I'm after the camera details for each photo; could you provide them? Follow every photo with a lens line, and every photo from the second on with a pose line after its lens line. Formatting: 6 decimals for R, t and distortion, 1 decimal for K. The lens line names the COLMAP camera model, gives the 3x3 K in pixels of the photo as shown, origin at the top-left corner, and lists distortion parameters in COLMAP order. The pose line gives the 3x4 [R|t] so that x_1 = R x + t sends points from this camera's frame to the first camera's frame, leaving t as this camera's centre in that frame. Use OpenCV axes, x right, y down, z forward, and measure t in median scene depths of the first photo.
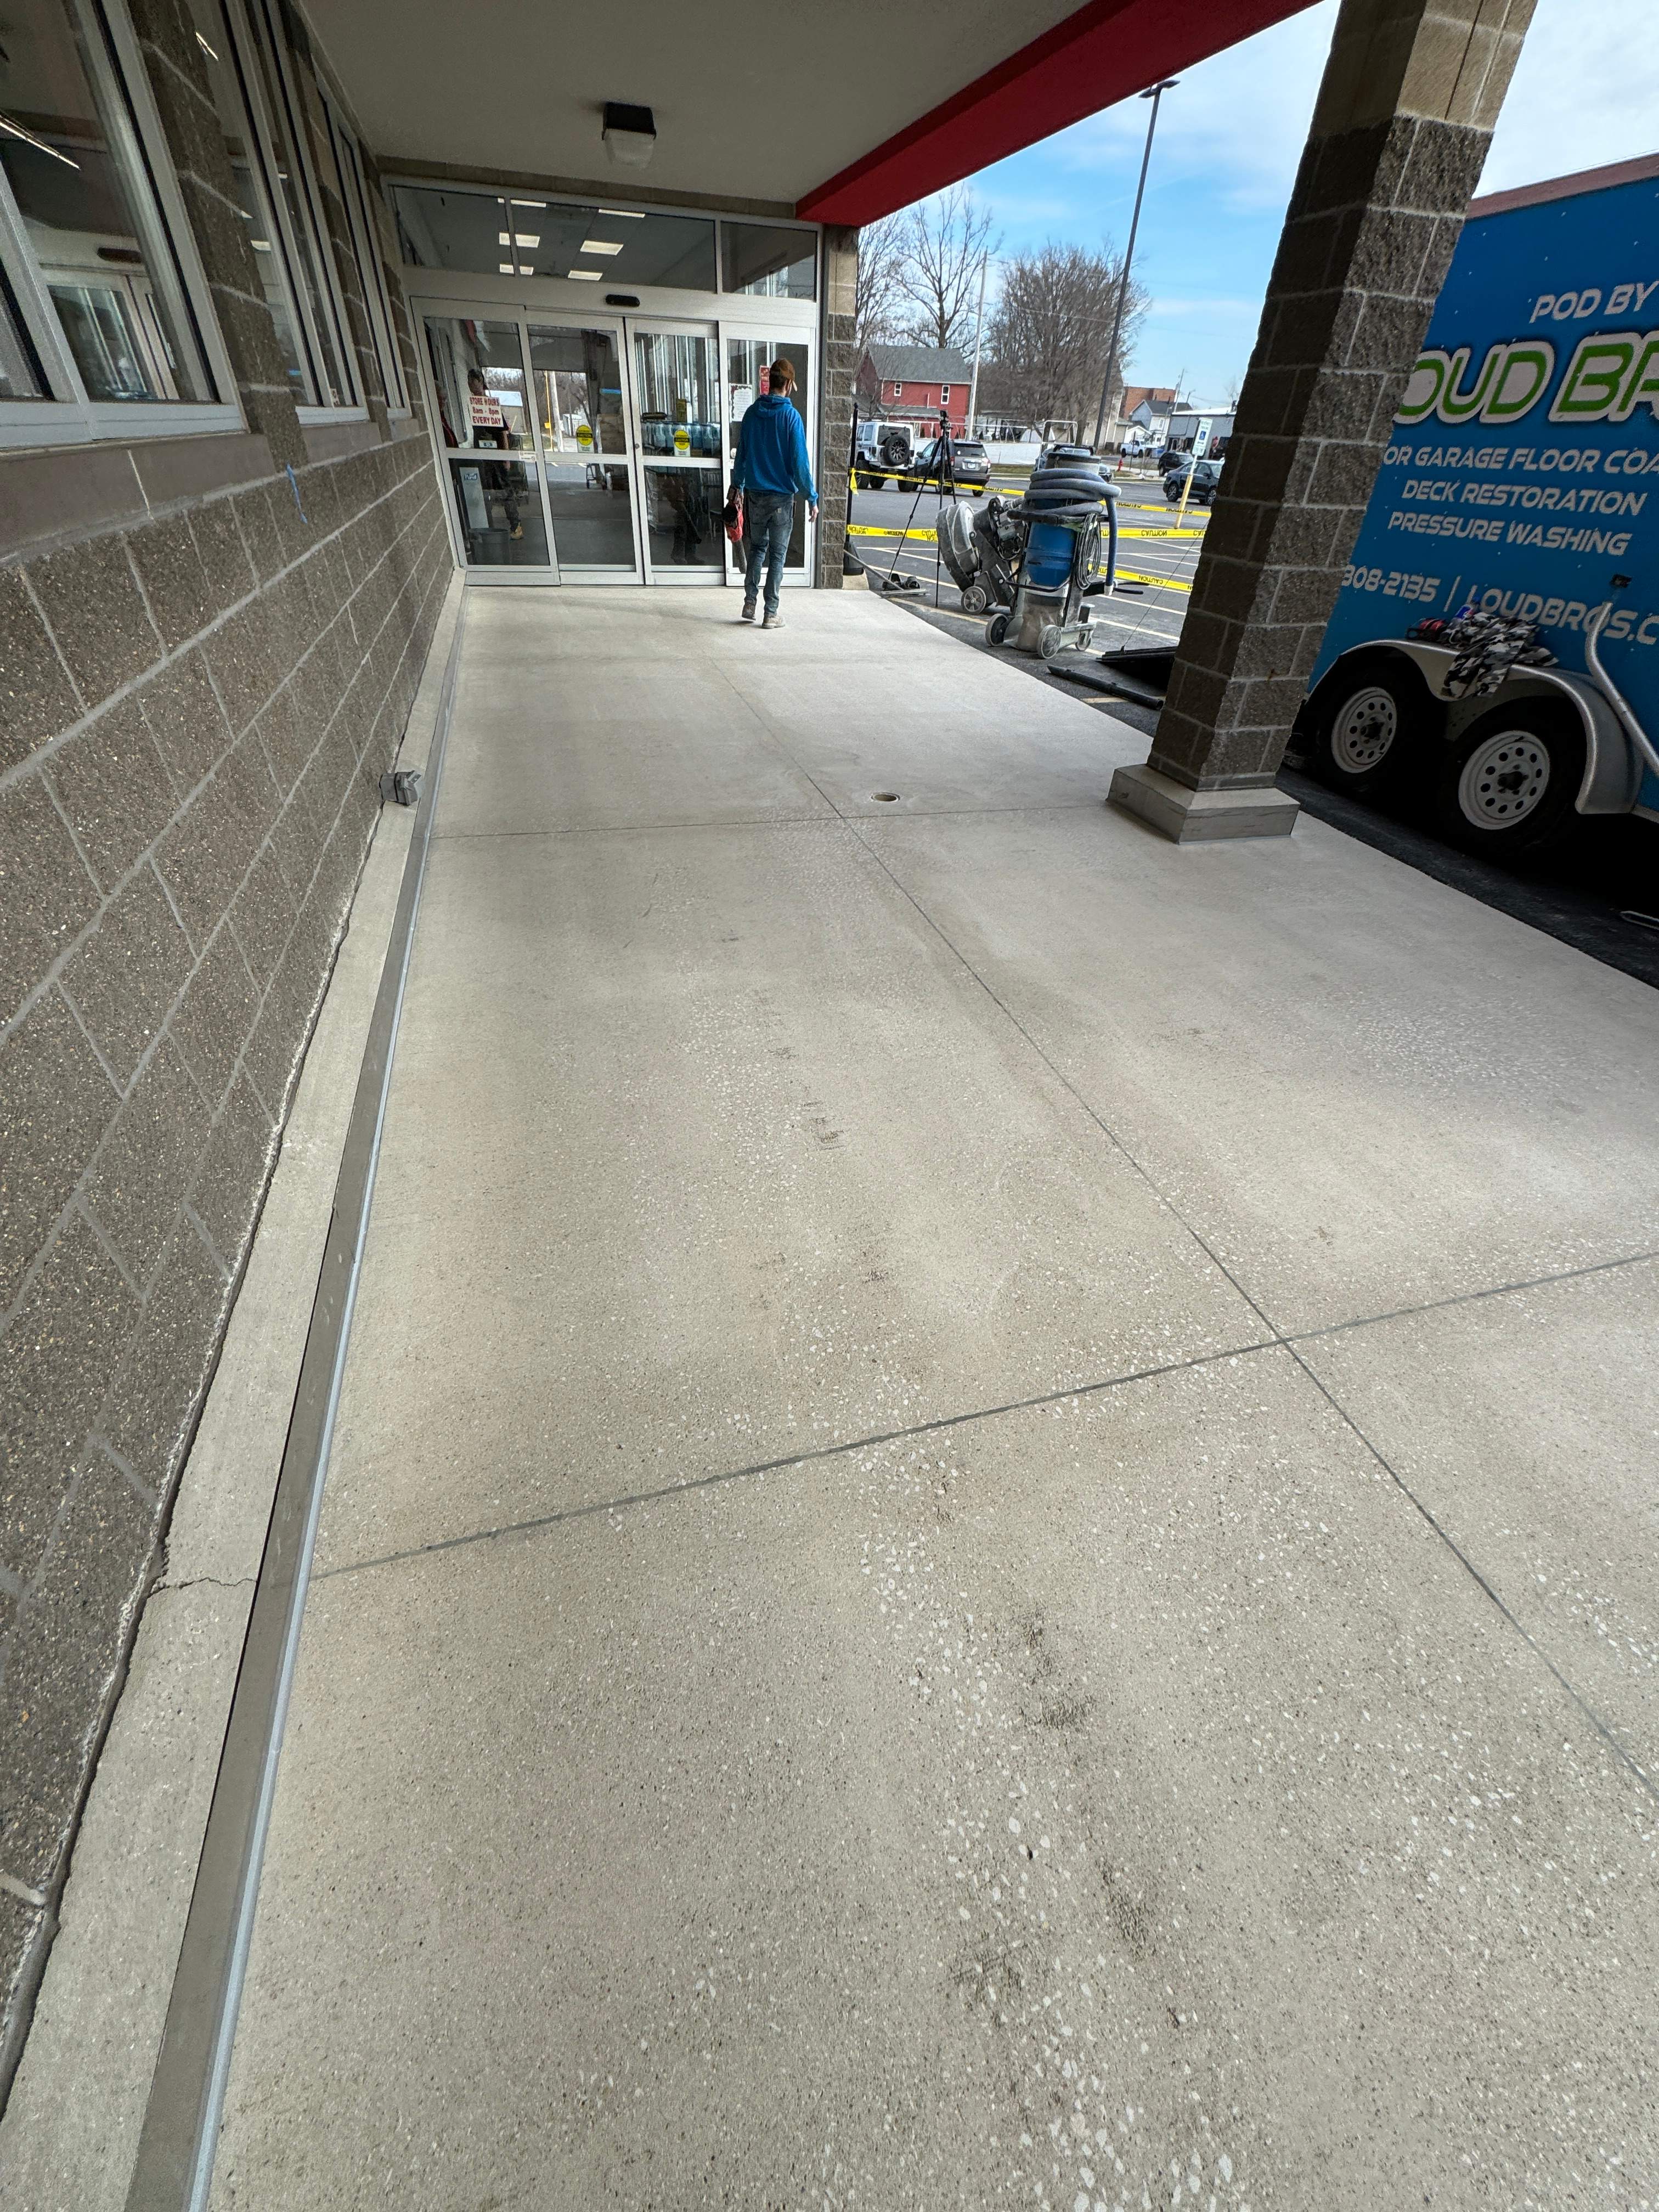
lens RADIAL K [[880.8, 0, 836.0], [0, 880.8, 1107.4], [0, 0, 1]] dist [-0.001856, 0.000507]
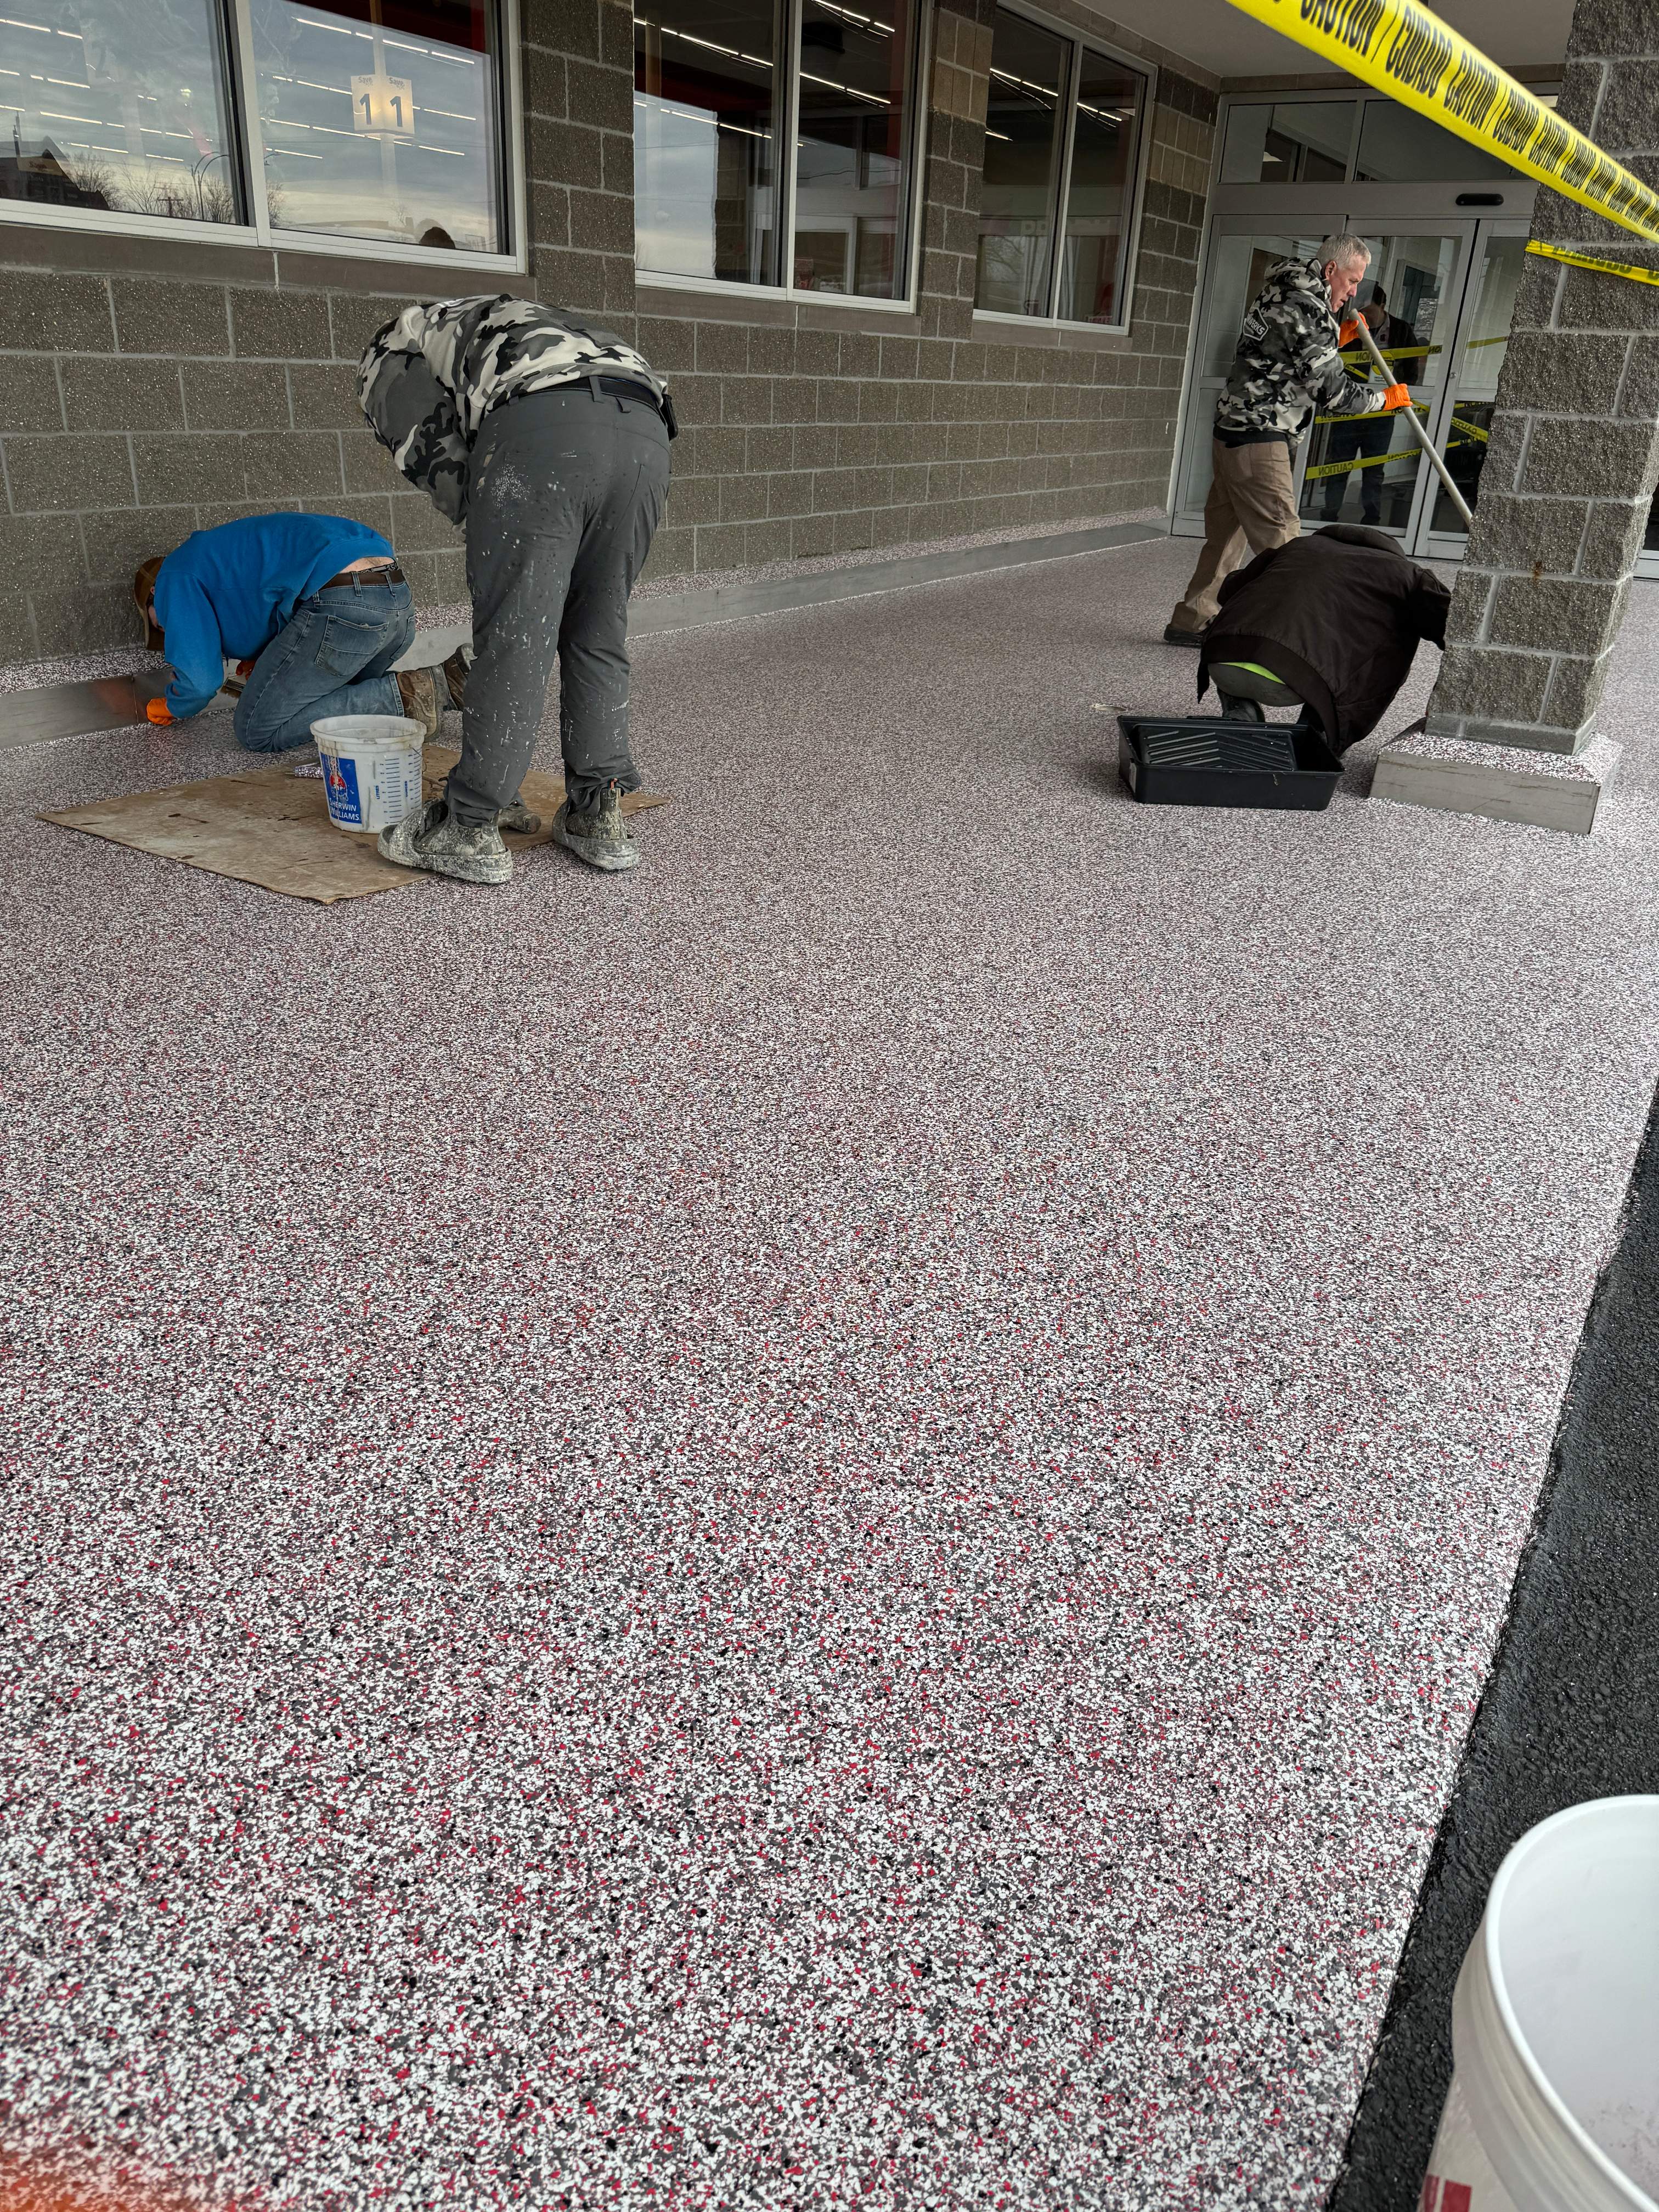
lens RADIAL K [[1570.4, 0, 814.7], [0, 1570.4, 1120.1], [0, 0, 1]] dist [0.000077, -0.005046]
pose [[0.670620, 0.309893, -0.673969, 0.984544], [-0.464580, 0.883764, -0.055914, 0.170481], [0.578302, 0.350610, 0.736640, -0.019708]]
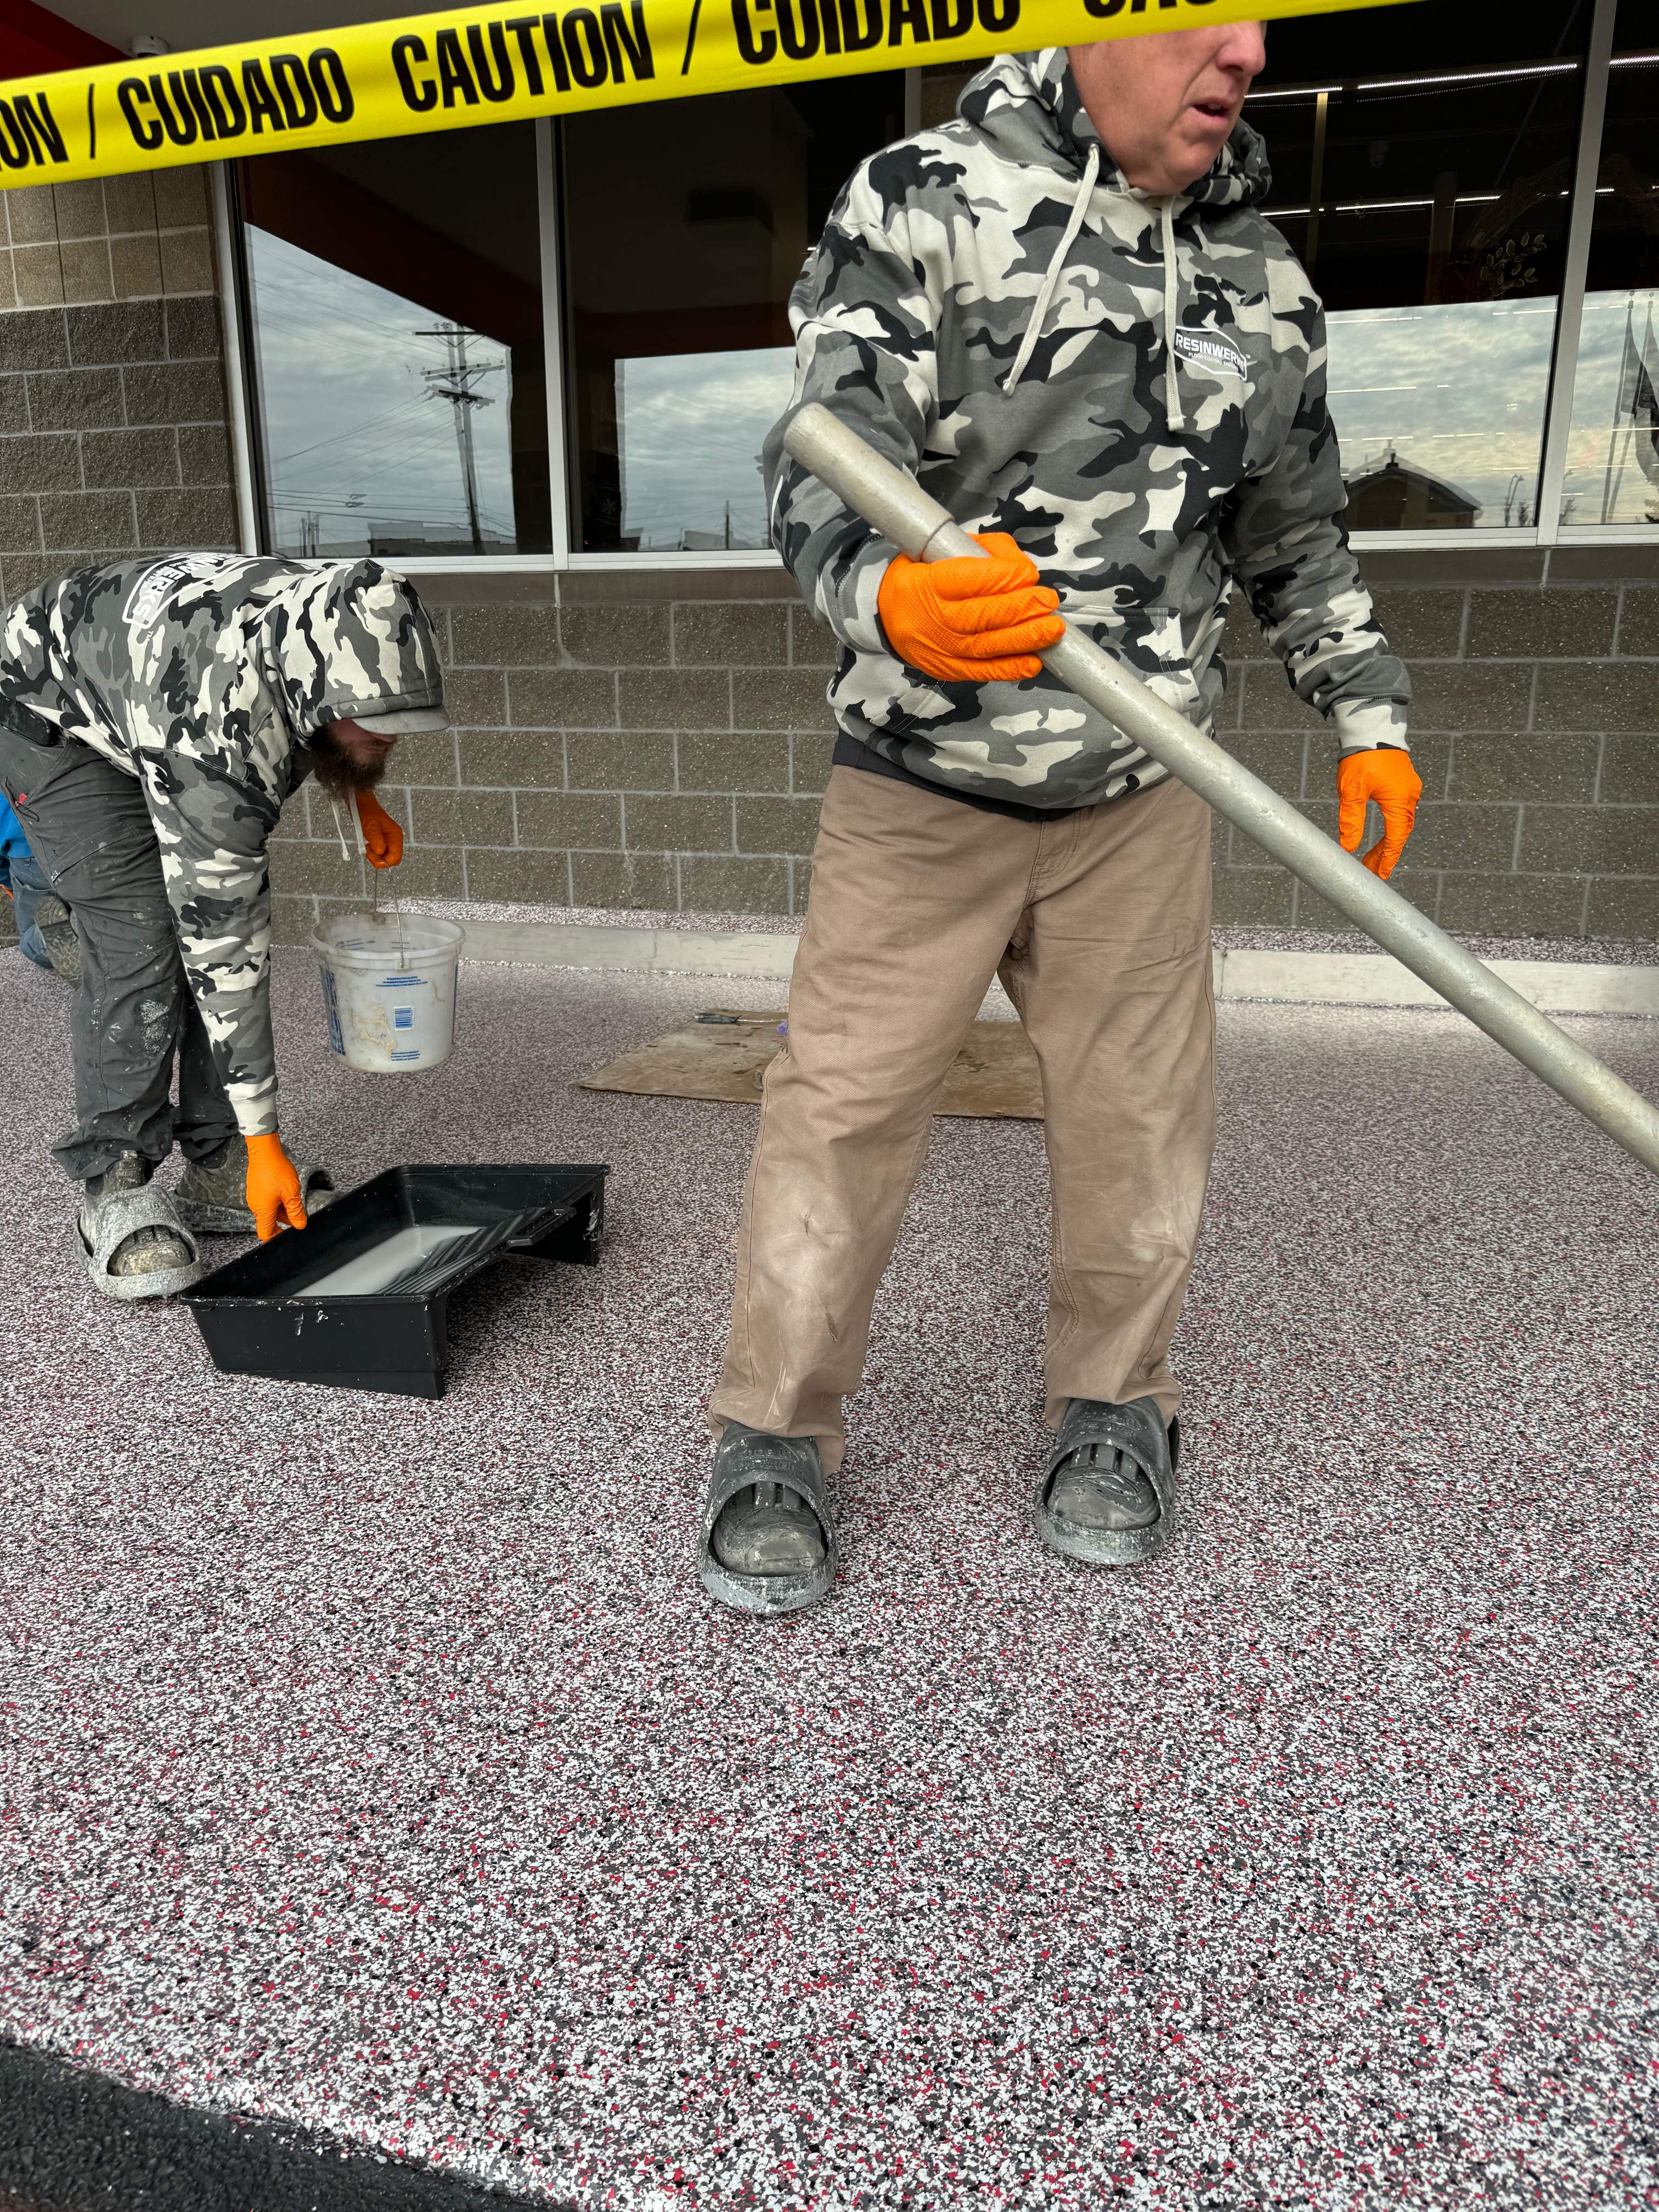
lens RADIAL K [[1556.6, 0, 799.2], [0, 1556.6, 1078.9], [0, 0, 1]] dist [0.084542, -0.099493]
pose [[-0.534839, 0.158298, -0.829993, 0.949242], [-0.534913, 0.696958, 0.477617, -0.281760], [0.654076, 0.699422, -0.288085, 0.628319]]
